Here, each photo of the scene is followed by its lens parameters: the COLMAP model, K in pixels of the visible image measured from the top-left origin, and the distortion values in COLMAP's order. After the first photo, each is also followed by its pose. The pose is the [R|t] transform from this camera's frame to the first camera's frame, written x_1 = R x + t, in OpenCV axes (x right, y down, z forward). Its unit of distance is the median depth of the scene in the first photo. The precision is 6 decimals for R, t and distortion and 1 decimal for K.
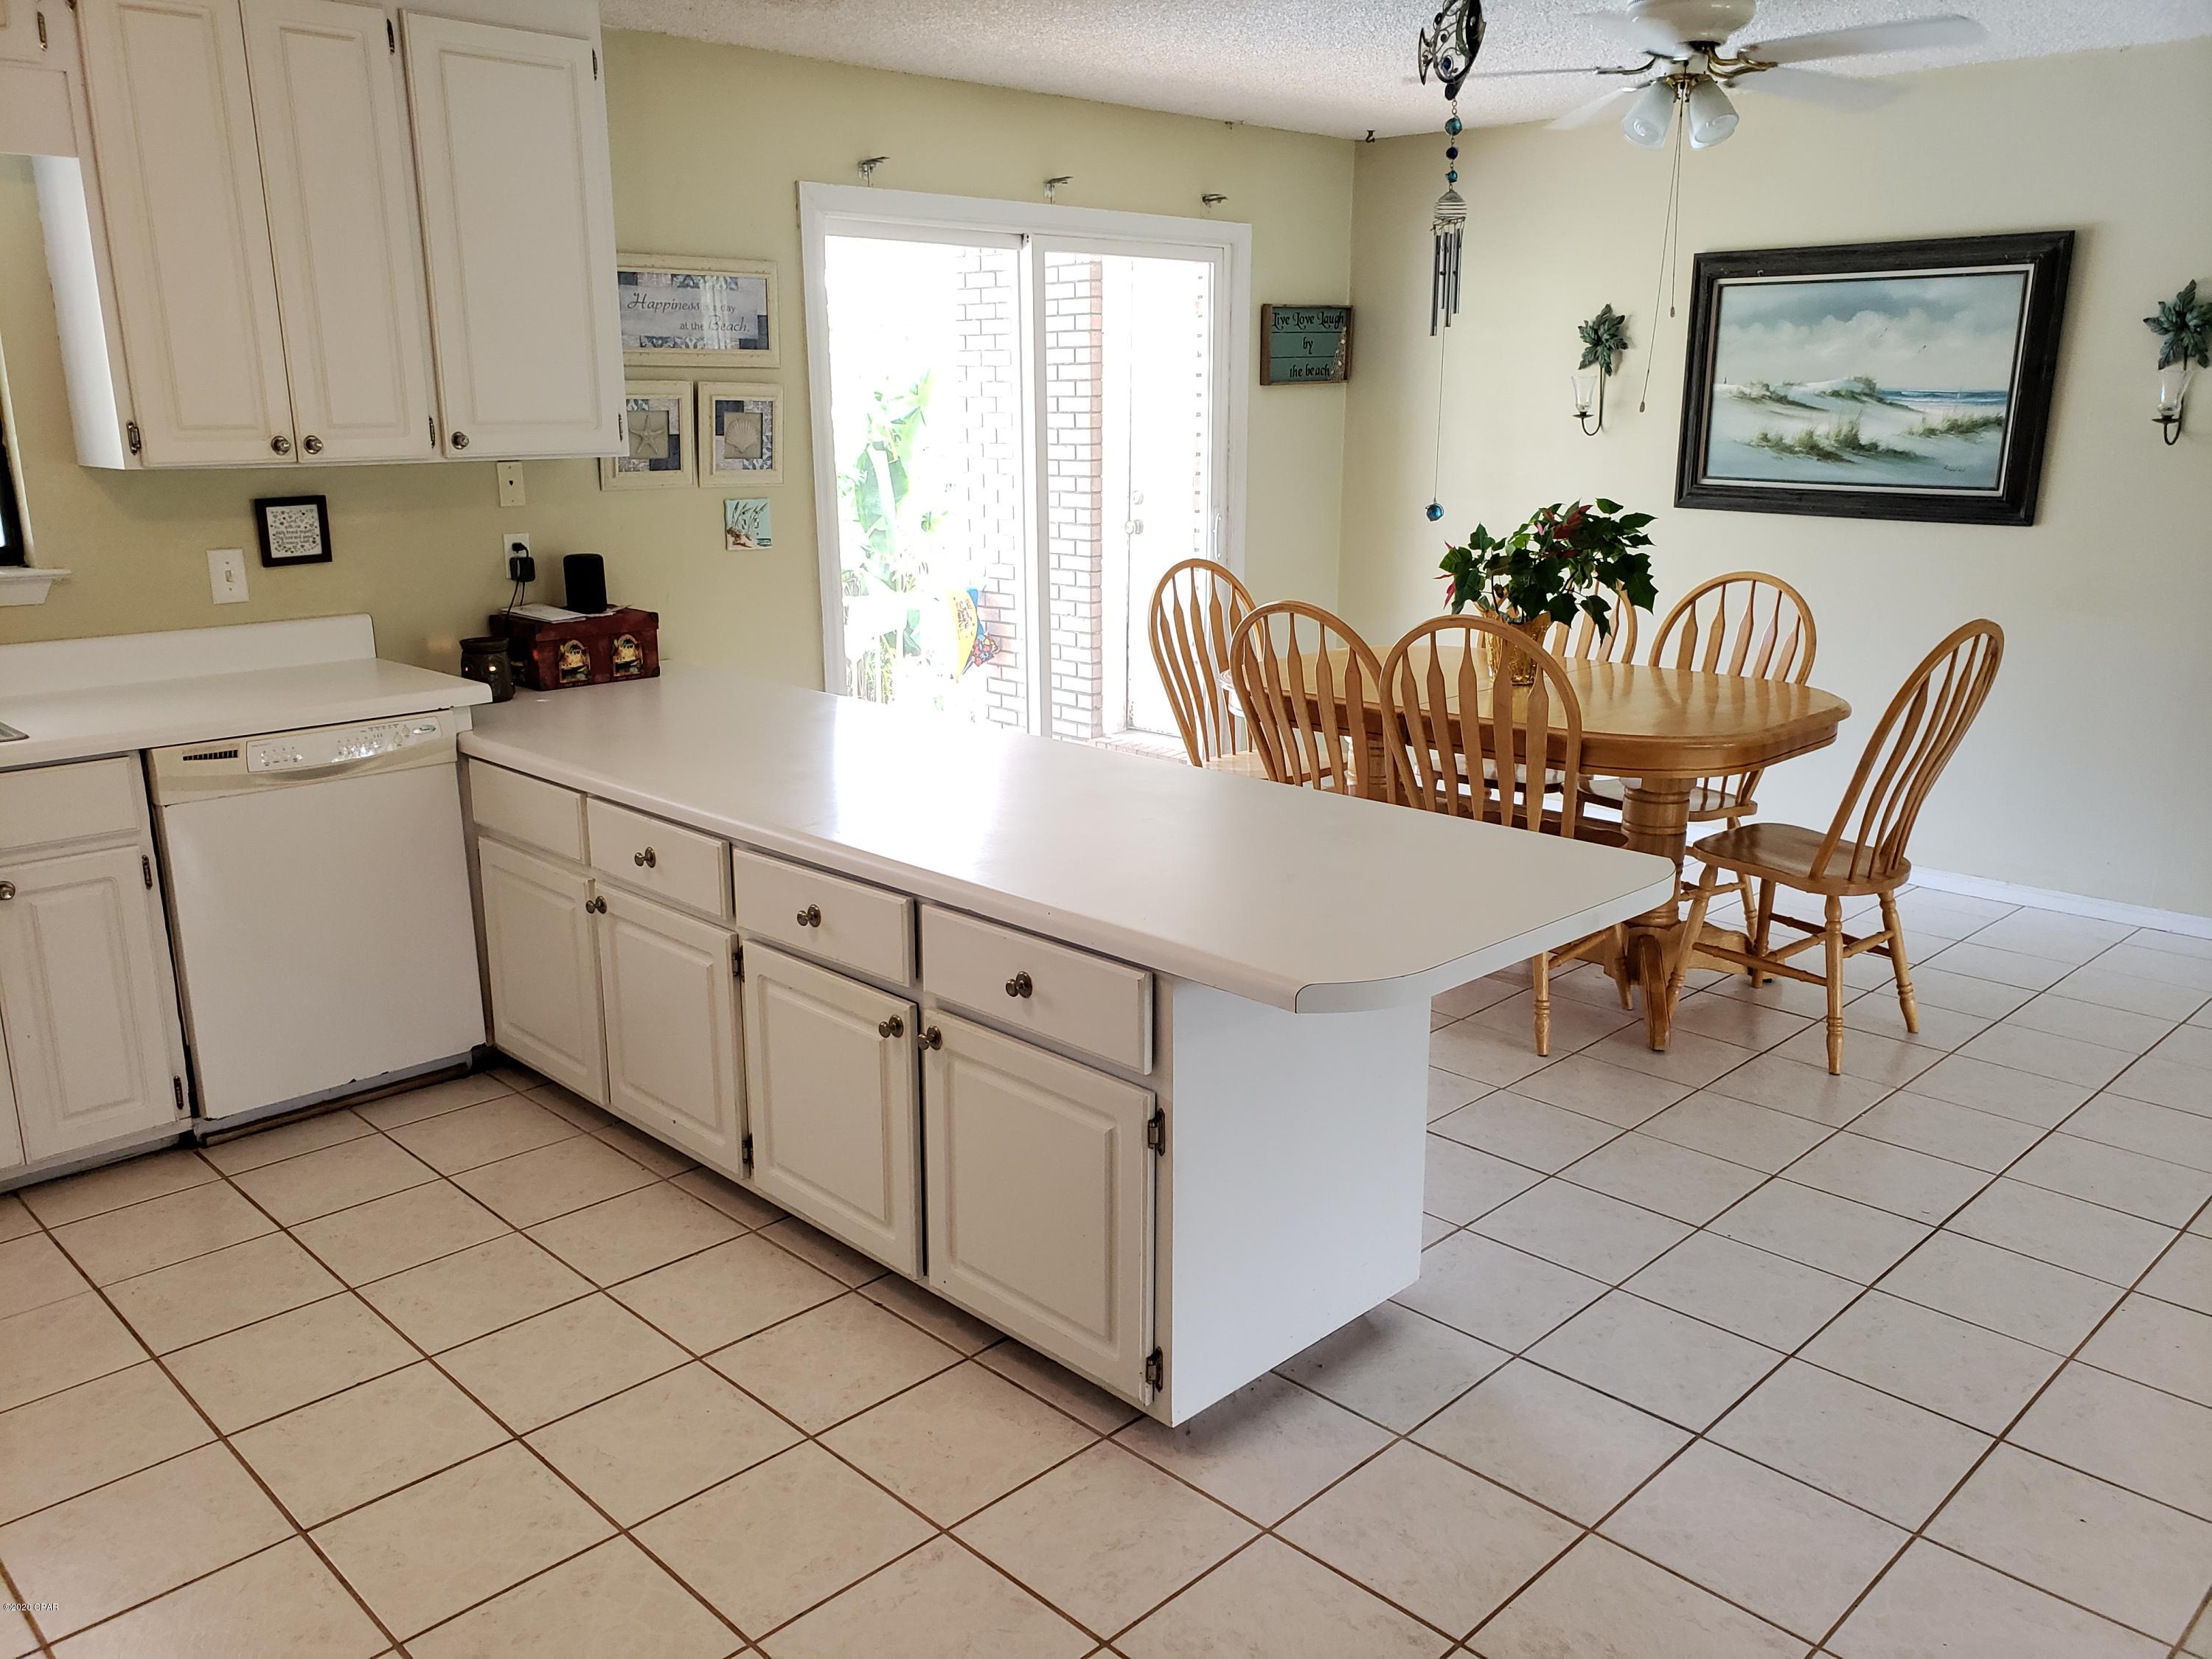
lens RADIAL K [[1747.5, 0, 1118.5], [0, 1747.5, 828.5], [0, 0, 1]] dist [0.068519, -0.061776]
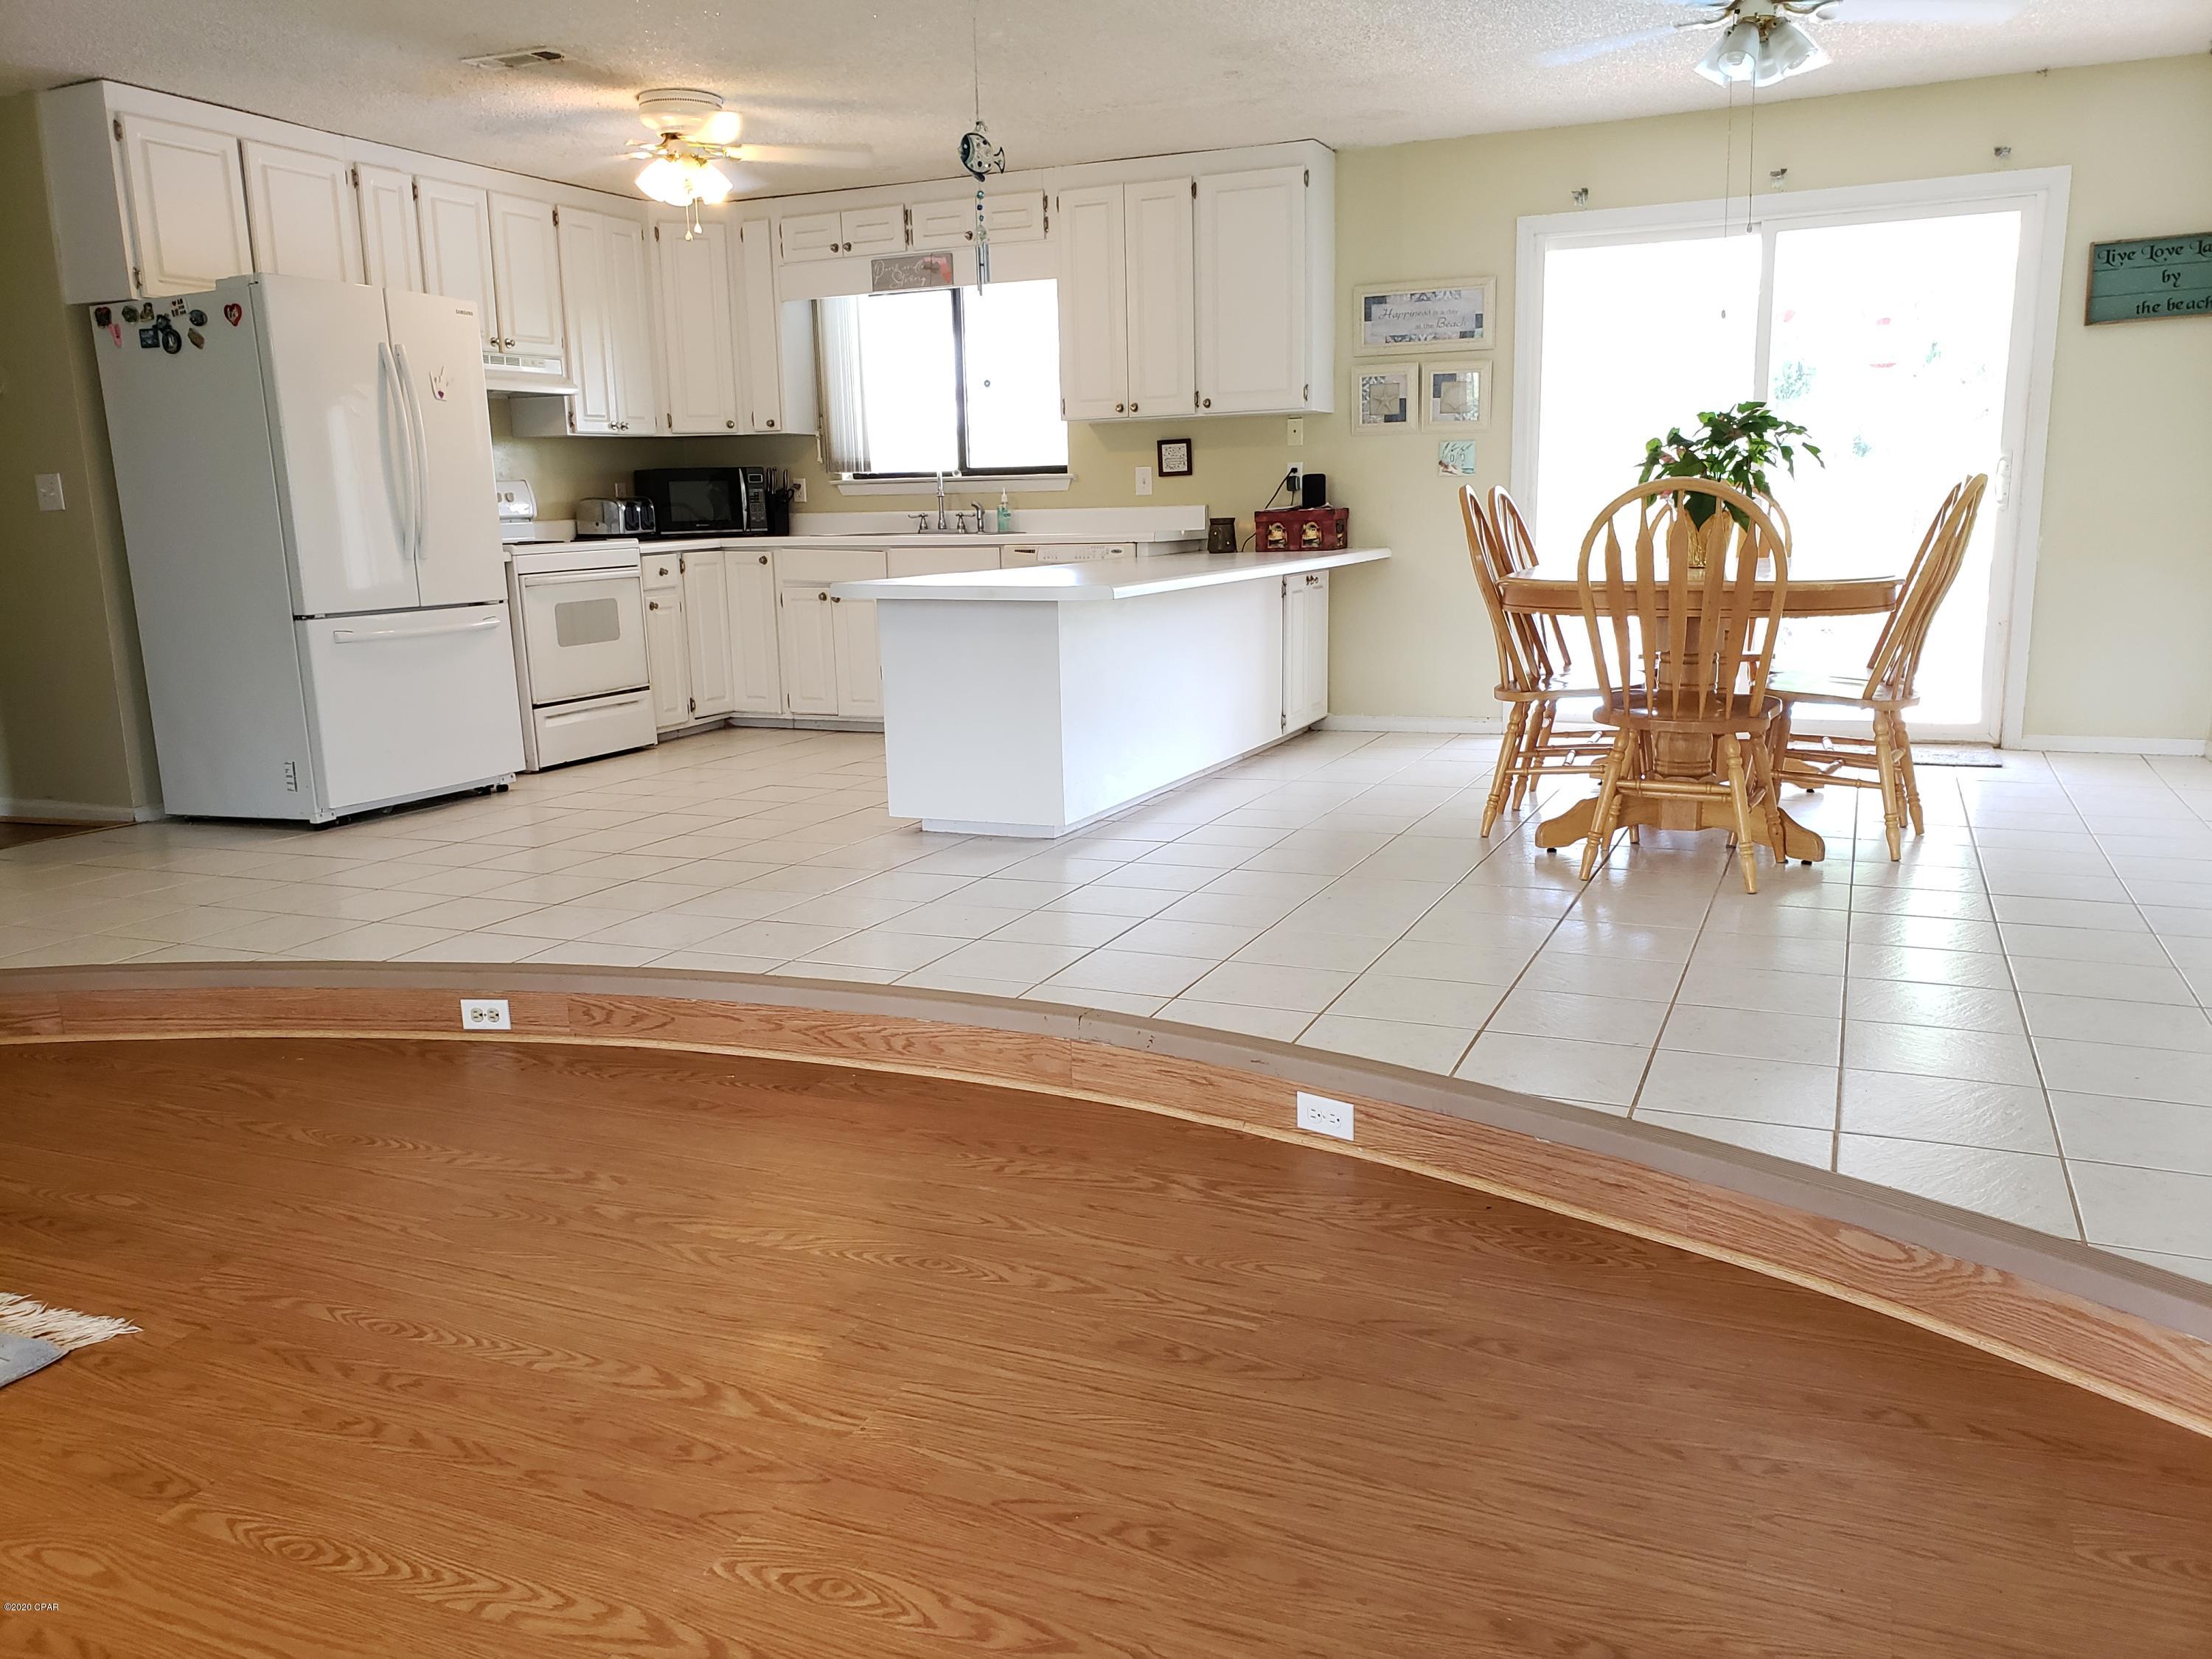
lens RADIAL K [[1747.5, 0, 1118.5], [0, 1747.5, 828.5], [0, 0, 1]] dist [0.068519, -0.061776]
pose [[0.389944, 0.168392, -0.905311, 1.098505], [-0.197790, 0.975507, 0.096255, 0.042740], [0.899346, 0.141527, 0.413699, 0.198831]]
